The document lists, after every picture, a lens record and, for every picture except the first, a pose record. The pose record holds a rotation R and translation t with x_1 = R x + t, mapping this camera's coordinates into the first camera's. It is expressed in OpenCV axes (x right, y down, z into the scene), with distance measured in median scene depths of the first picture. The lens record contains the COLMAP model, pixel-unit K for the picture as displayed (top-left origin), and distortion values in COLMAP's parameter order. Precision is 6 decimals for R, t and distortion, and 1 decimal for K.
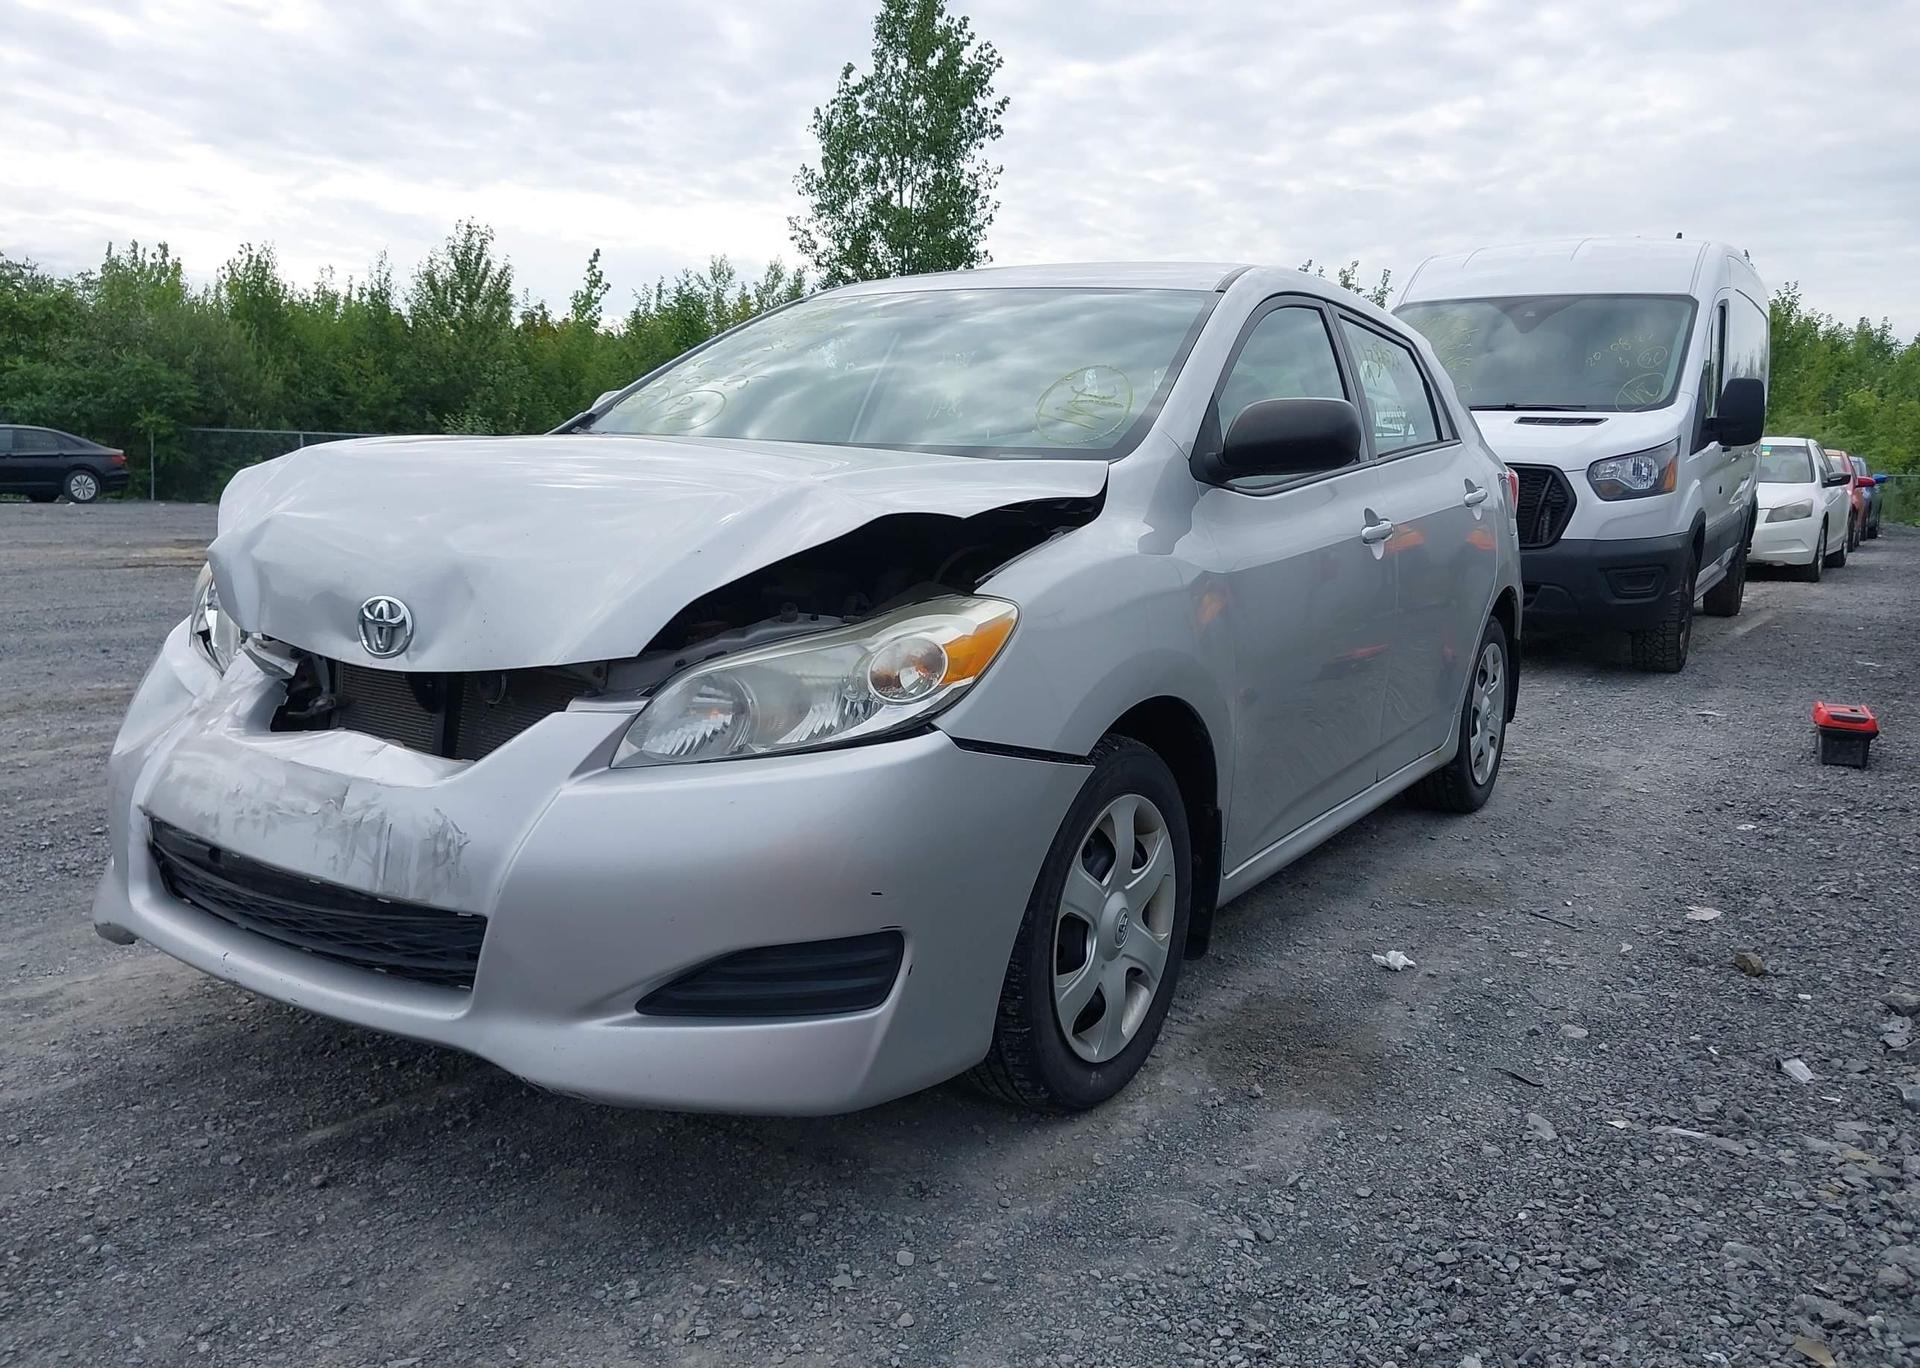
lens RADIAL K [[1506.9, 0, 978.0], [0, 1506.9, 688.3], [0, 0, 1]] dist [0.009129, -0.007291]
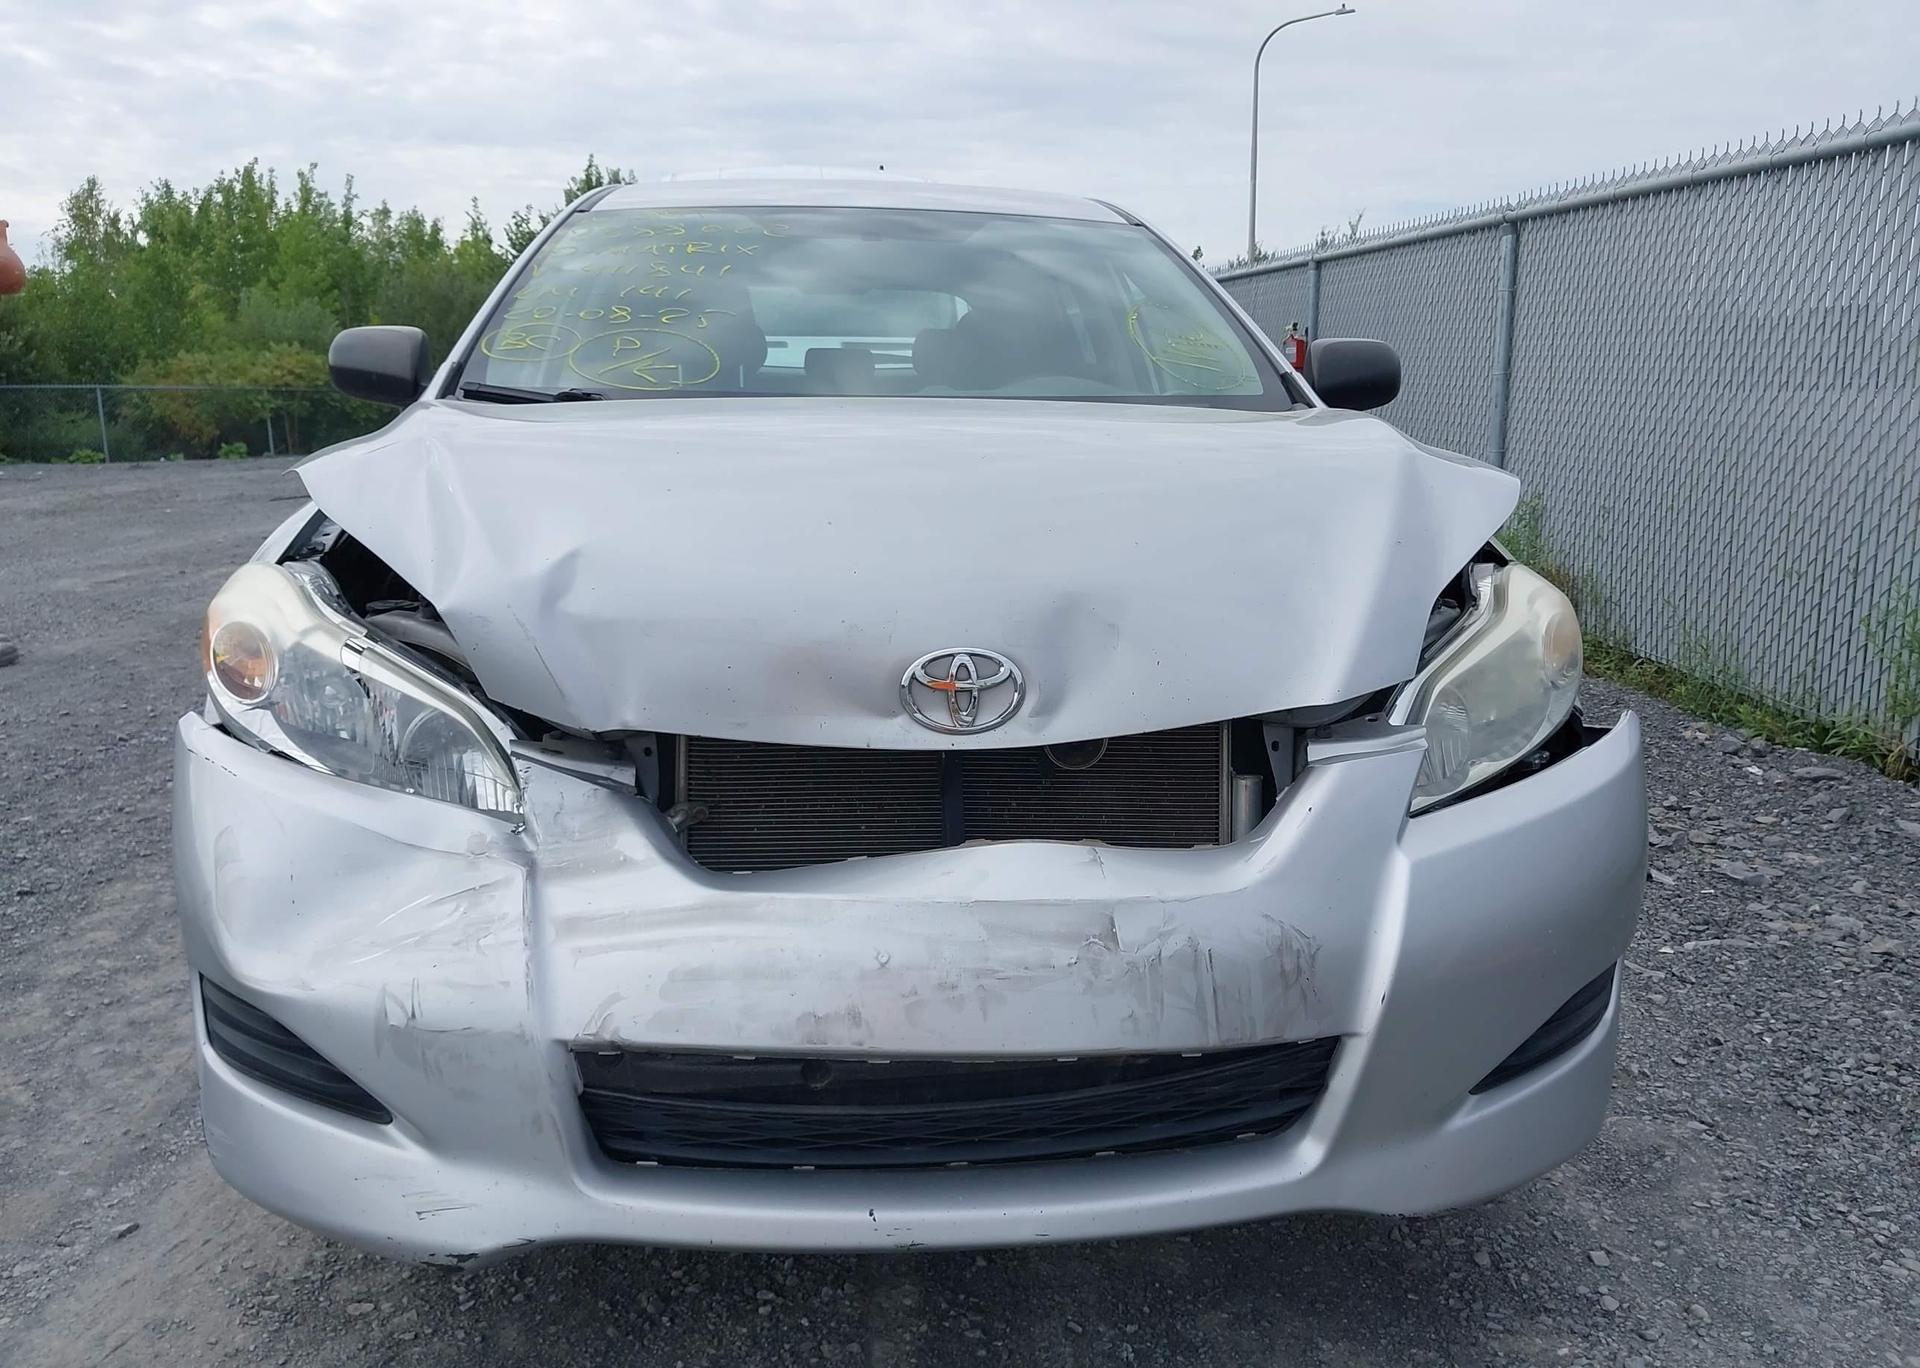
lens RADIAL K [[1506.9, 0, 966.8], [0, 1506.9, 689.4], [0, 0, 1]] dist [0.009129, -0.007291]
pose [[0.791512, -0.144501, 0.593825, -0.773340], [0.110954, 0.989475, 0.092887, -0.100761], [-0.600998, -0.007635, 0.799214, 0.415889]]
